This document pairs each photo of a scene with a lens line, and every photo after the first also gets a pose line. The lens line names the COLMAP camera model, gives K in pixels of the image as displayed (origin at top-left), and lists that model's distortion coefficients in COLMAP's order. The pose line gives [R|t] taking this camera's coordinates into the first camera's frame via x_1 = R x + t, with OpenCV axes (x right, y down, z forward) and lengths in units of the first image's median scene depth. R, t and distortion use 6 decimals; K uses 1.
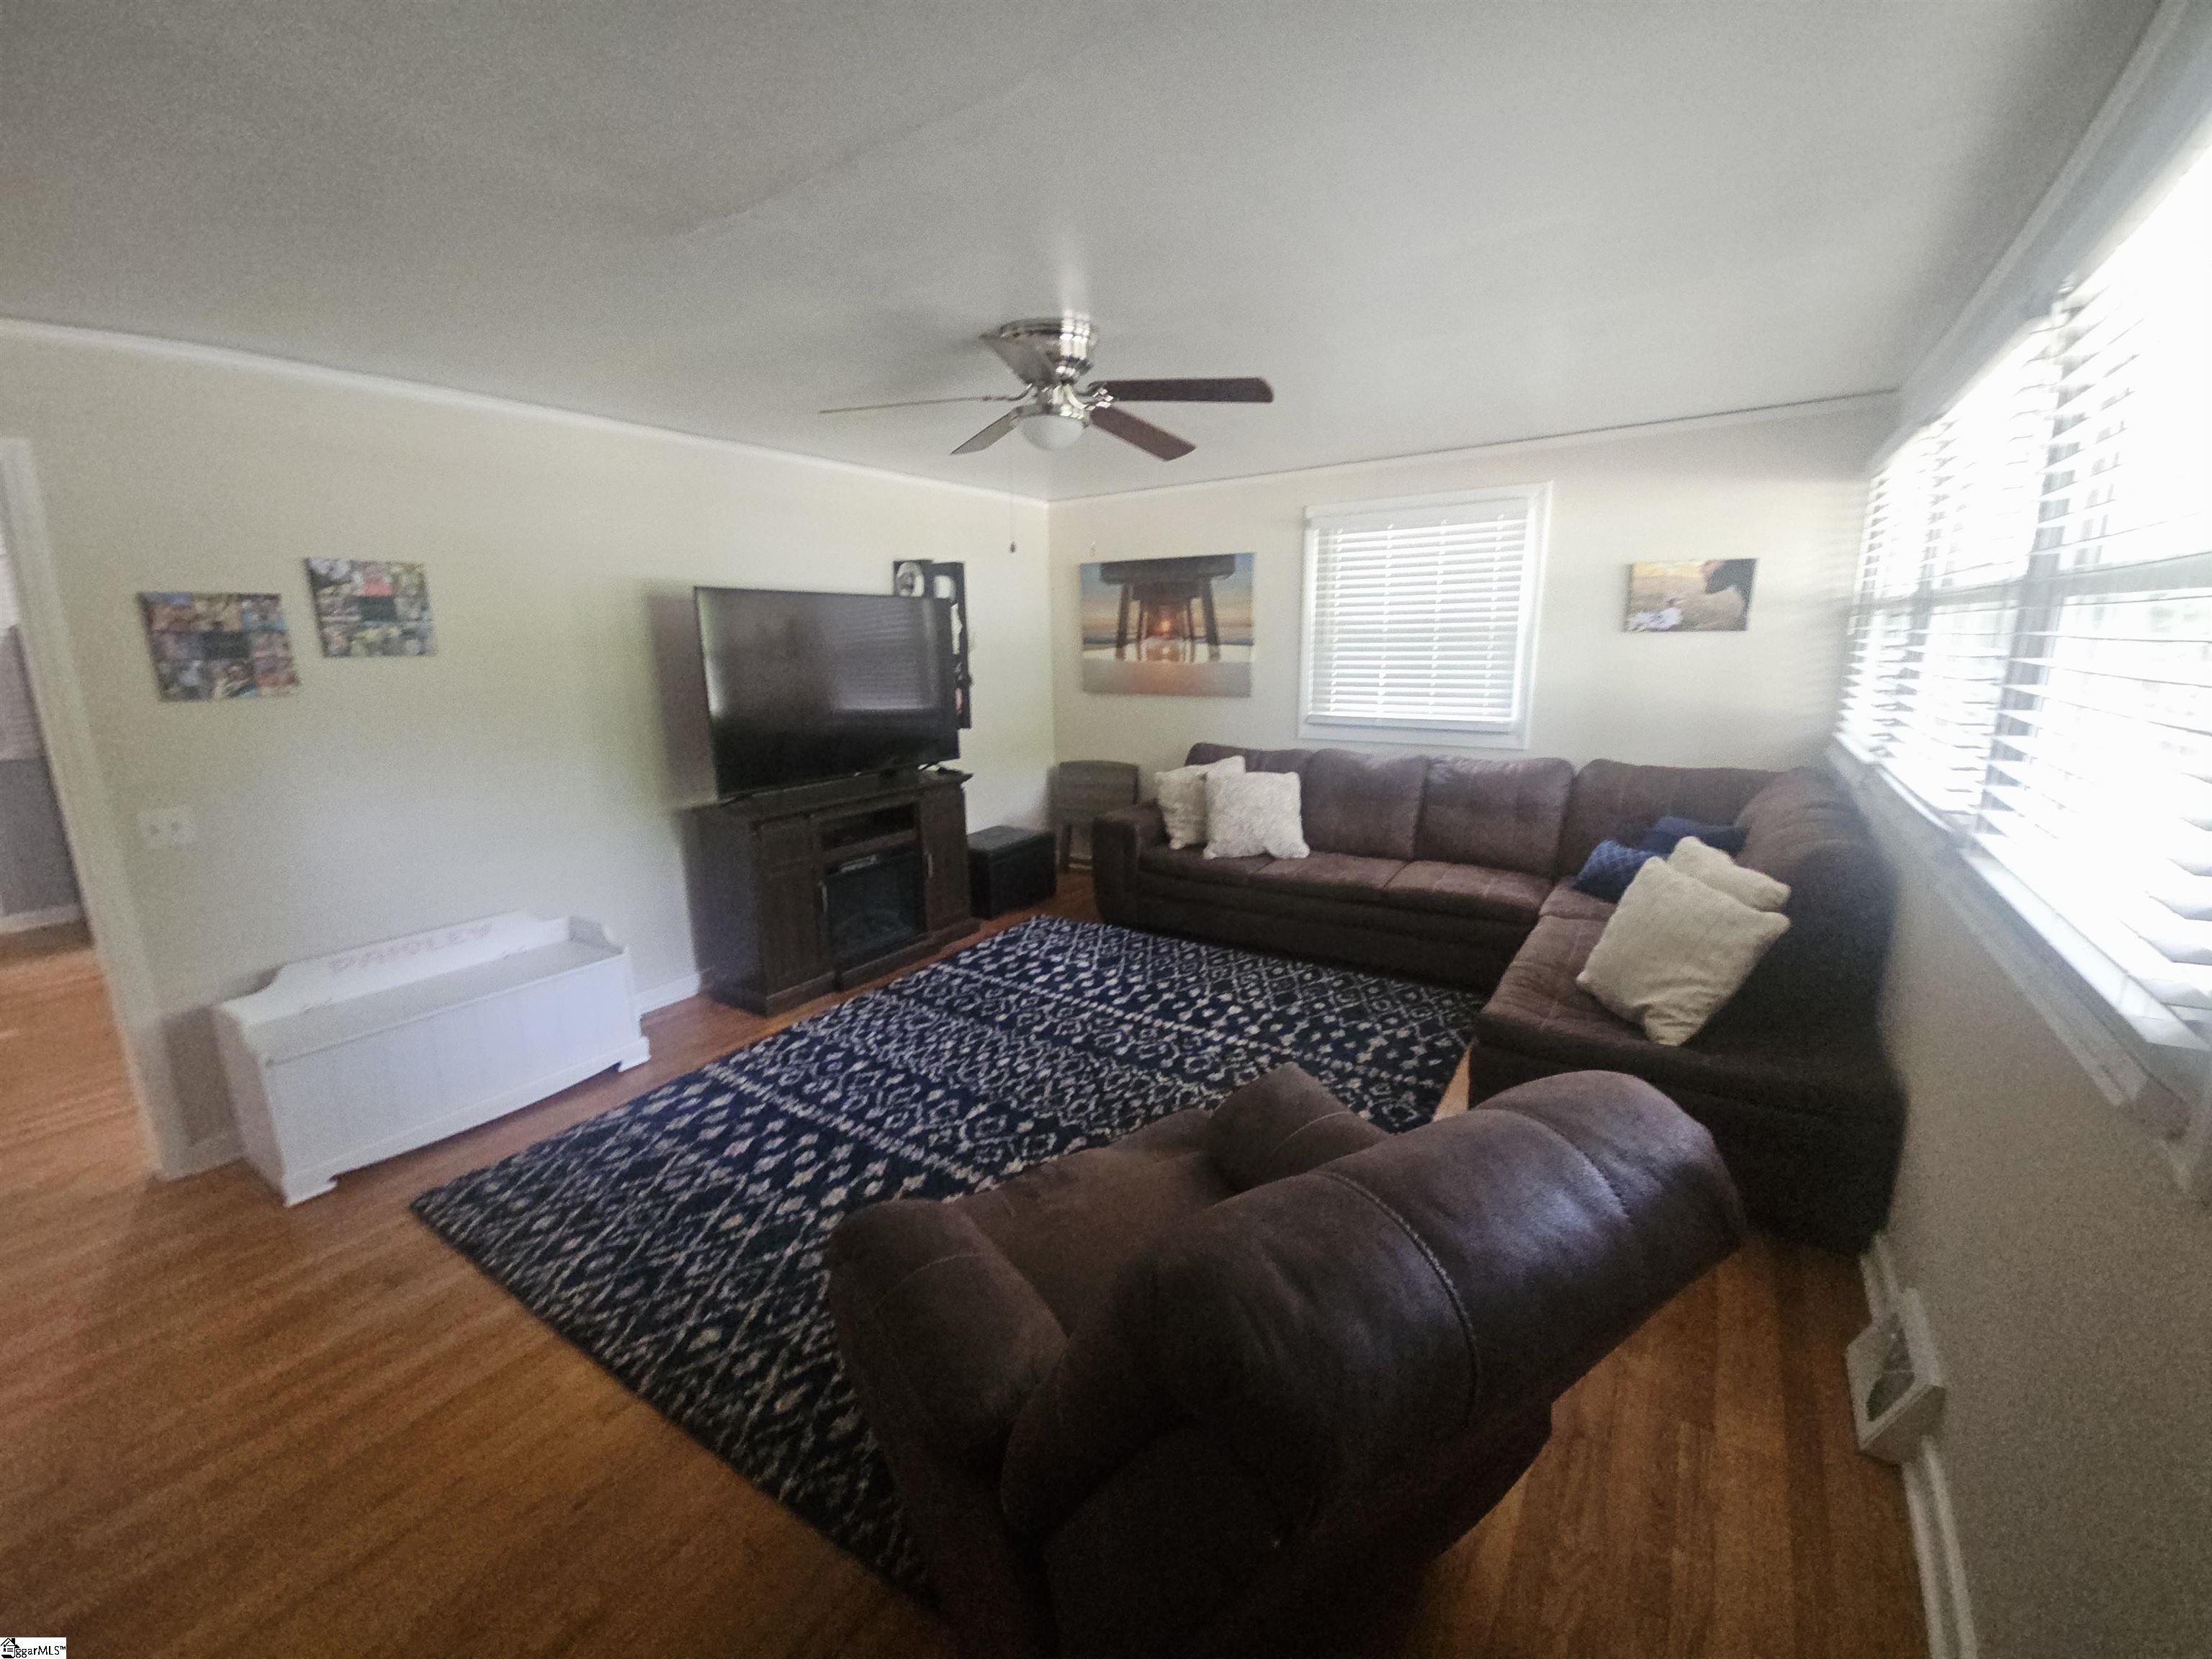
lens RADIAL K [[912.1, 0, 1110.6], [0, 912.1, 837.1], [0, 0, 1]] dist [0.002350, -0.002396]
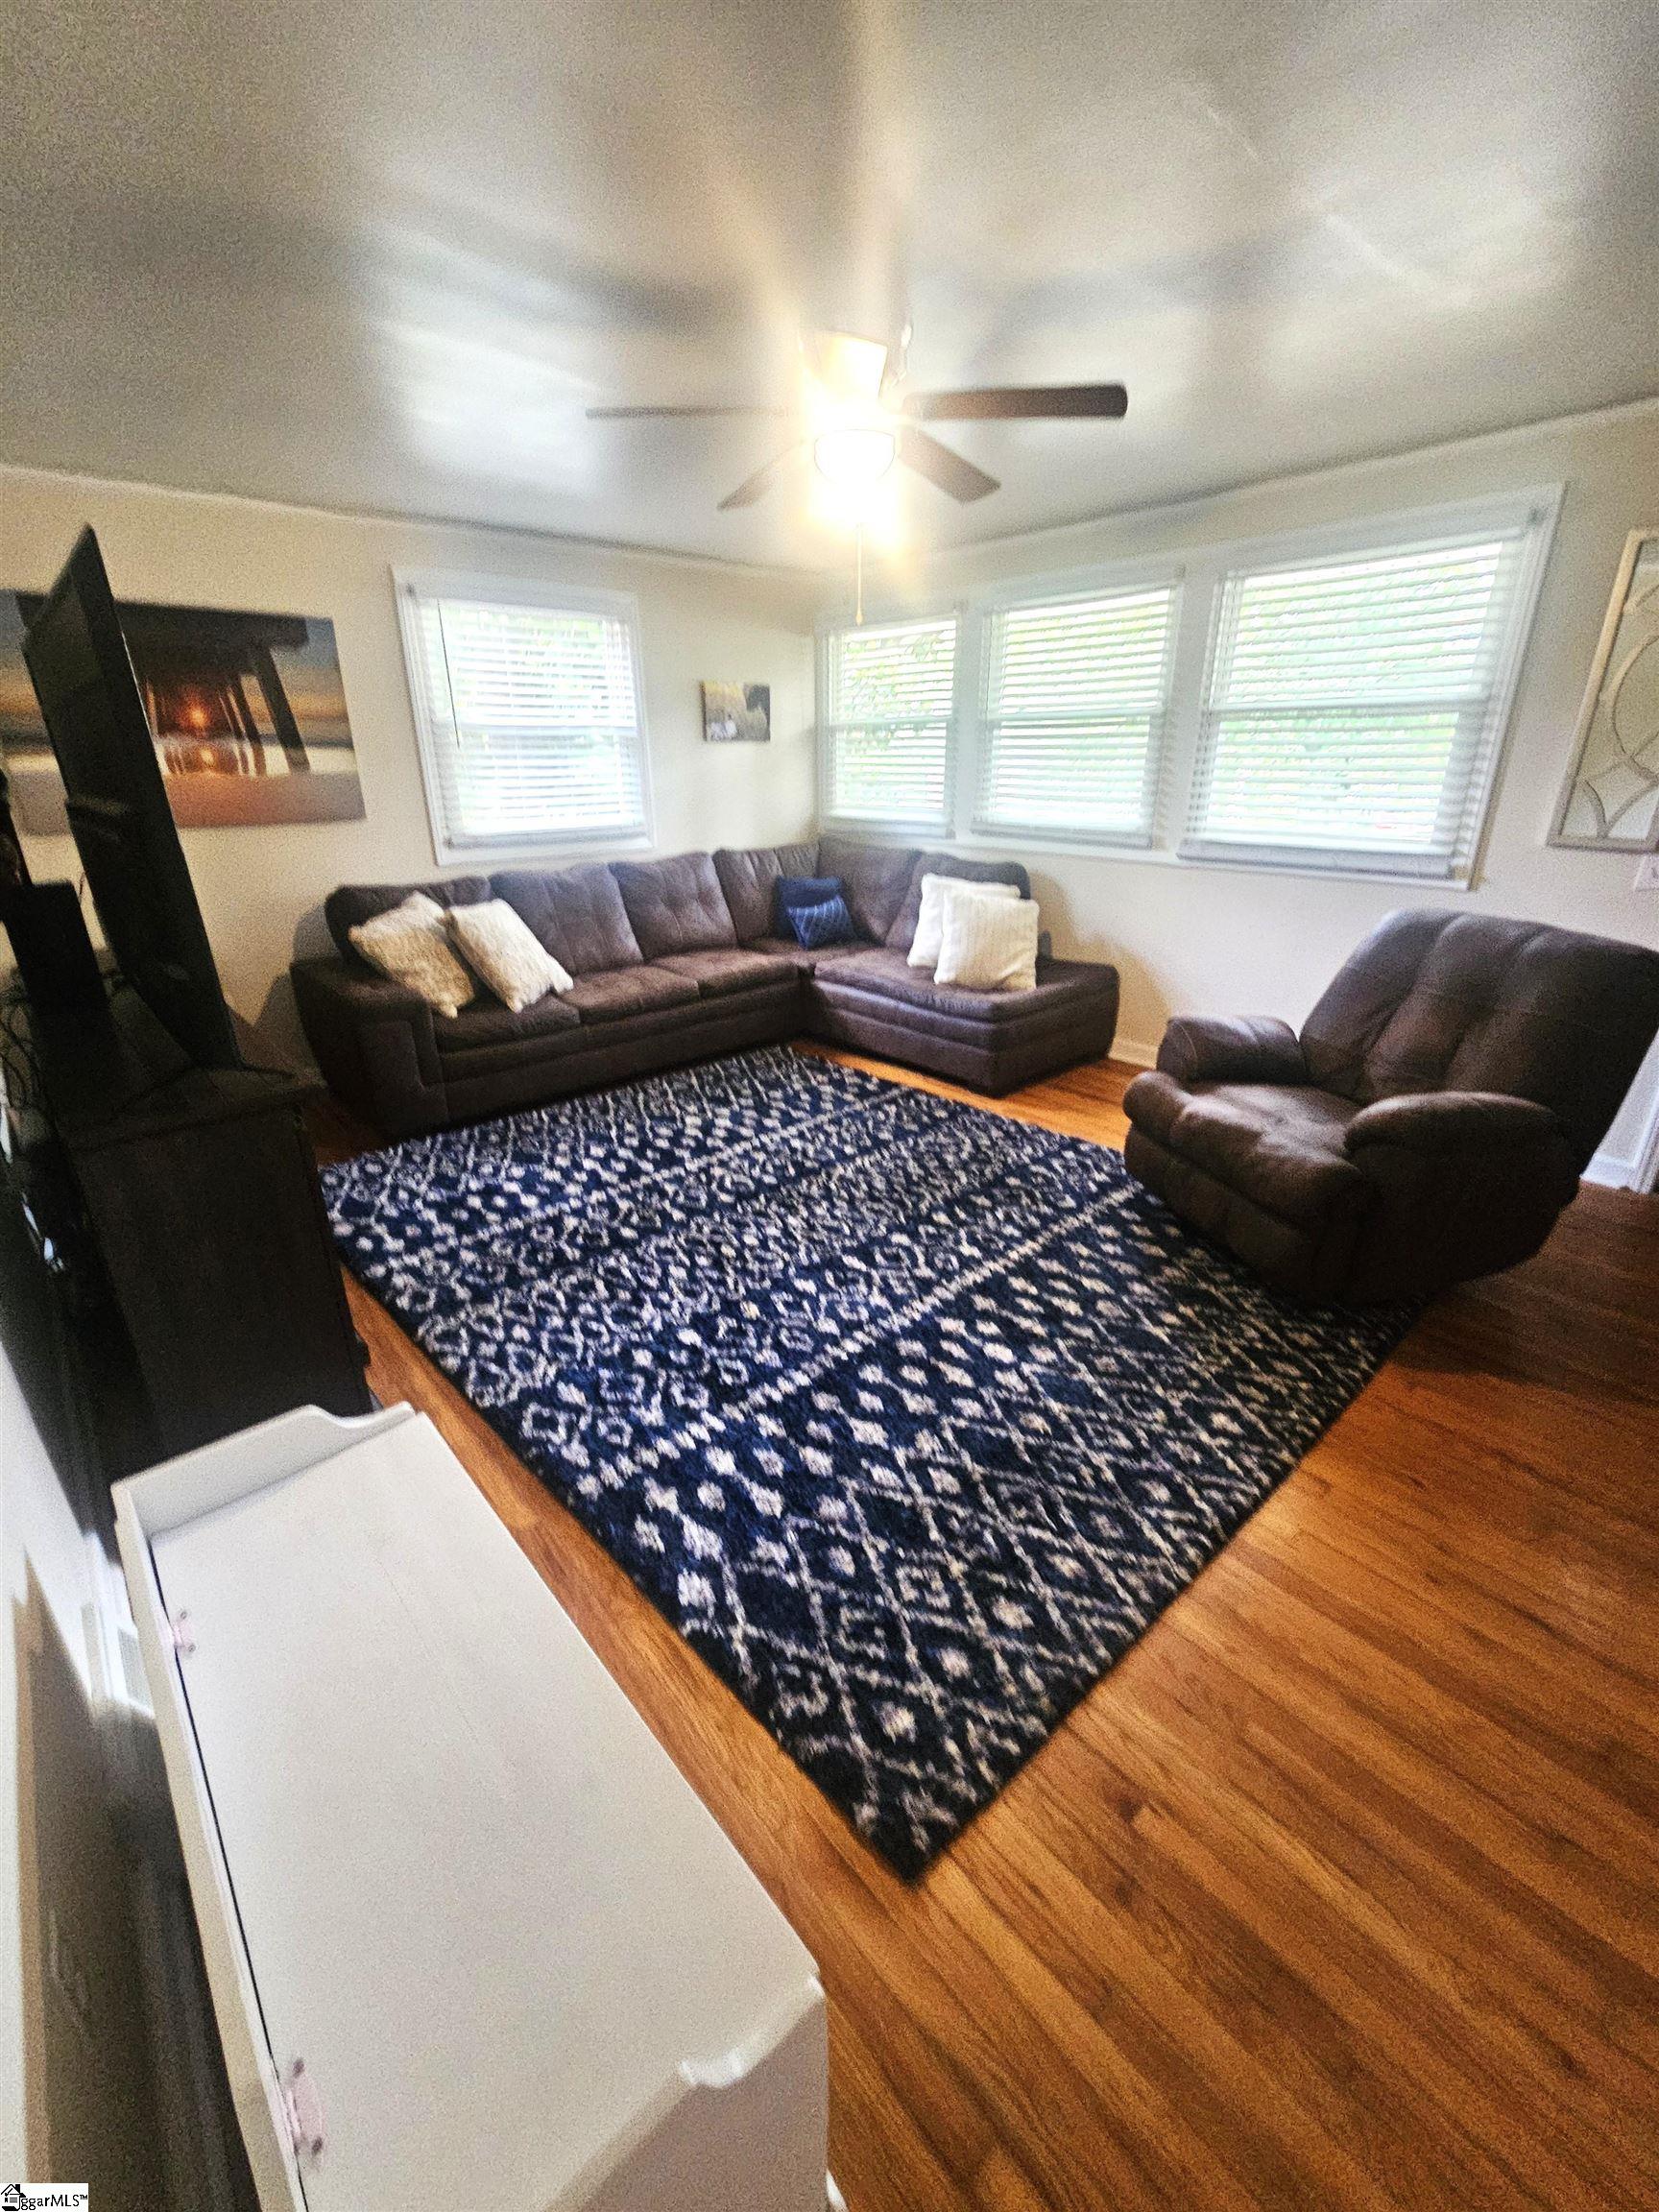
lens RADIAL K [[912.1, 0, 836.7], [0, 912.1, 1105.5], [0, 0, 1]] dist [0.002350, -0.002396]
pose [[0.254471, -0.335367, 0.907069, -0.837648], [0.208304, 0.934937, 0.287232, -0.102942], [-0.944380, 0.115854, 0.307773, 0.647913]]
